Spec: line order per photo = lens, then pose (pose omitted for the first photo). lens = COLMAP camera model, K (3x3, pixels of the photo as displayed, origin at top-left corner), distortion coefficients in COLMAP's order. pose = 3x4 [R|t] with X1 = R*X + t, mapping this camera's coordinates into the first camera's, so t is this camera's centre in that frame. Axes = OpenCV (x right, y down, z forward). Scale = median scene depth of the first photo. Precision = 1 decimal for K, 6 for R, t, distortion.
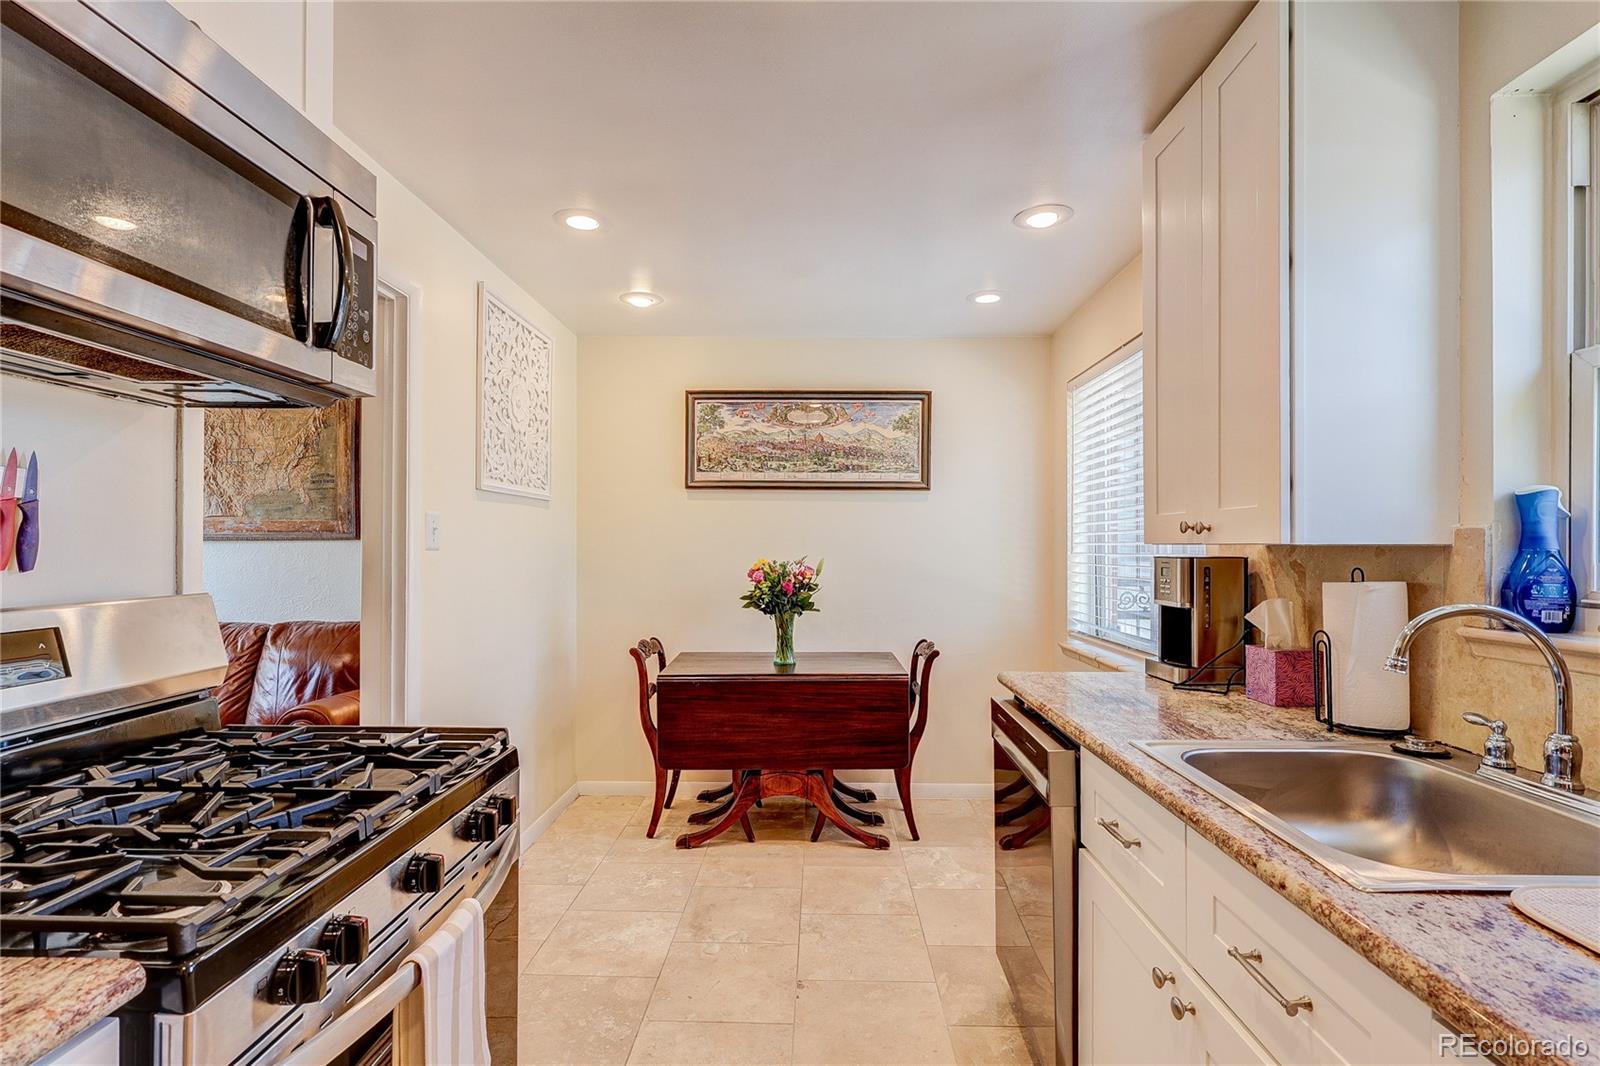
lens RADIAL K [[753.6, 0, 800.9], [0, 753.6, 555.1], [0, 0, 1]] dist [-0.000624, -0.000097]
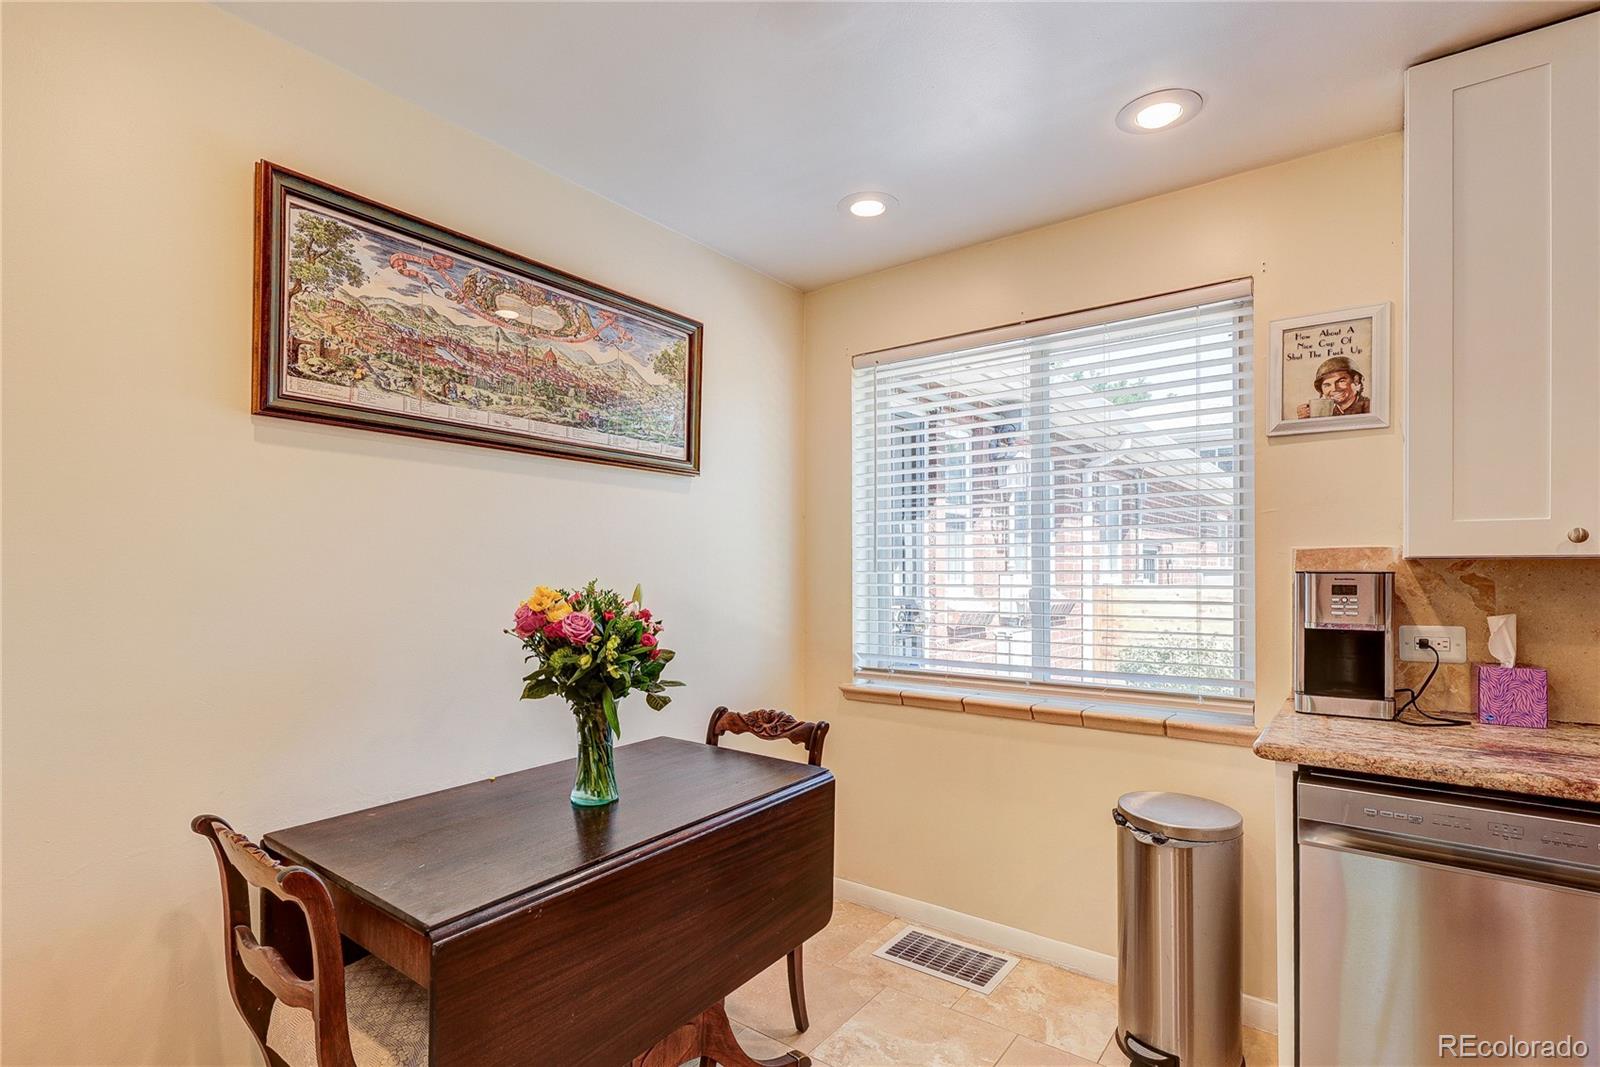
lens RADIAL K [[757.3, 0, 796.5], [0, 757.3, 576.4], [0, 0, 1]] dist [-0.004742, 0.000094]
pose [[0.585810, -0.012629, 0.810350, -0.308922], [0.010303, 0.999914, 0.008136, -0.003597], [-0.810383, 0.003583, 0.585890, 0.545517]]
